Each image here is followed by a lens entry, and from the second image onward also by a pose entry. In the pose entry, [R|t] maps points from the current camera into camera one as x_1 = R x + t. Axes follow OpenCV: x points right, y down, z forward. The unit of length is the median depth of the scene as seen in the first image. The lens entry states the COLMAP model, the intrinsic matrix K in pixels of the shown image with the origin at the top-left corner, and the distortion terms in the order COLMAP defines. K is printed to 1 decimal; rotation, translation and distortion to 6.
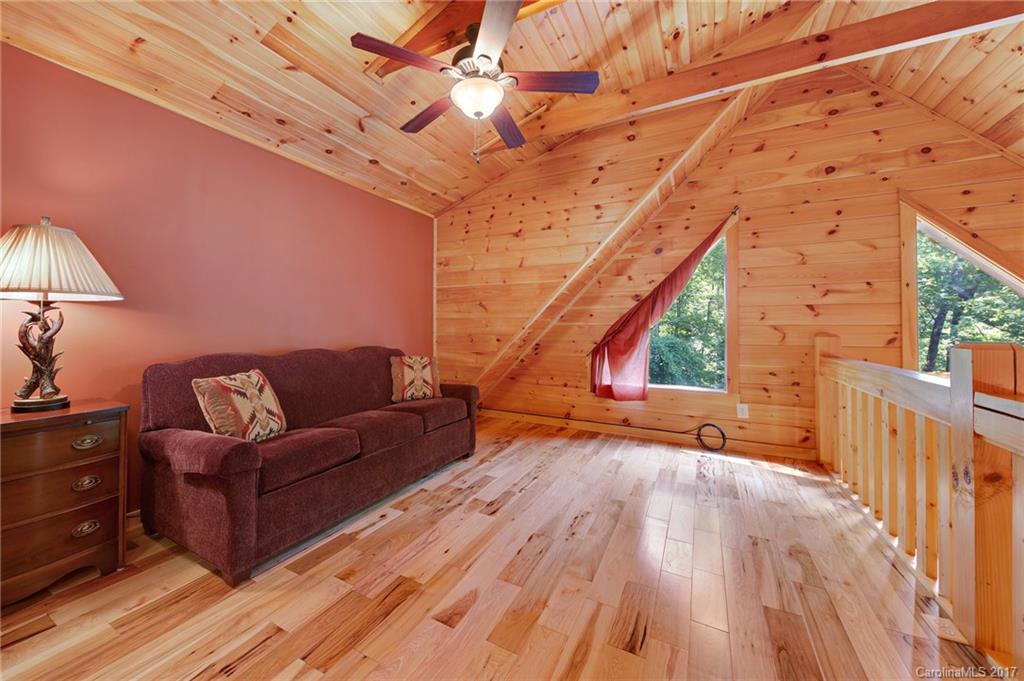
lens RADIAL K [[356.5, 0, 512.9], [0, 356.5, 330.0], [0, 0, 1]] dist [0.000079, -0.000060]
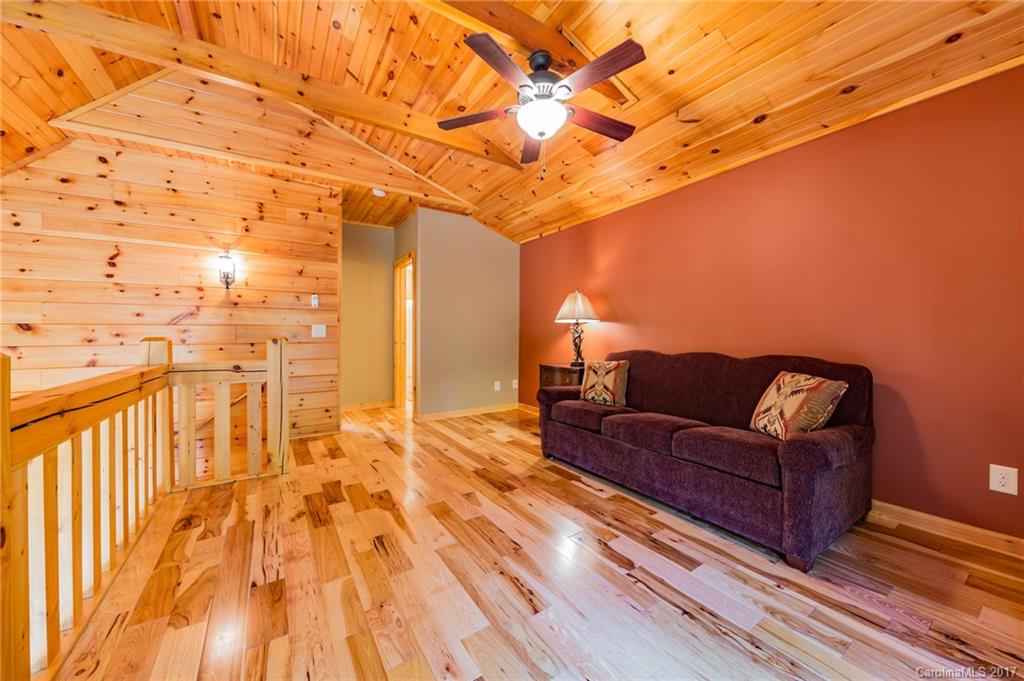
lens RADIAL K [[356.5, 0, 509.1], [0, 356.5, 338.1], [0, 0, 1]] dist [0.000079, -0.000060]
pose [[-0.476000, 0.006117, -0.879424, 0.901354], [-0.000323, 0.999975, 0.007131, 0.007171], [0.879445, 0.003678, -0.475985, 1.415920]]
